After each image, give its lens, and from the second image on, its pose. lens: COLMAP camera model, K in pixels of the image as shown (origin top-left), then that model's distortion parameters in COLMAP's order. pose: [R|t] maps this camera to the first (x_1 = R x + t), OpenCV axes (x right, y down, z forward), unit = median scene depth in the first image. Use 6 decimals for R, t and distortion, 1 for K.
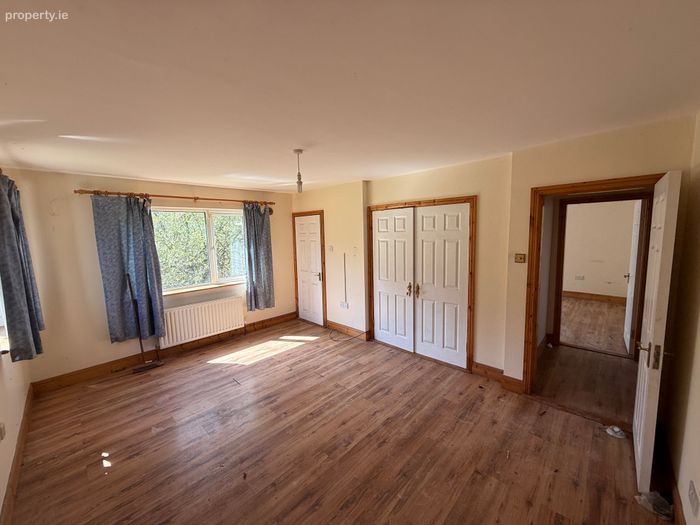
lens RADIAL K [[278.4, 0, 351.1], [0, 278.4, 264.0], [0, 0, 1]] dist [-0.000456, -0.000165]
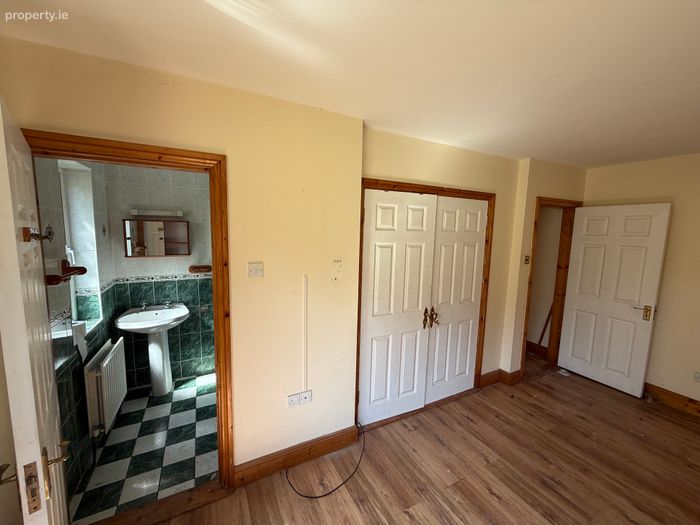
lens RADIAL K [[275.3, 0, 348.9], [0, 275.3, 264.1], [0, 0, 1]] dist [0.000205, 0.000033]
pose [[0.330312, -0.086110, 0.939936, -0.521569], [0.080051, 0.994798, 0.063004, -0.106099], [-0.940471, 0.054432, 0.335486, 1.076184]]
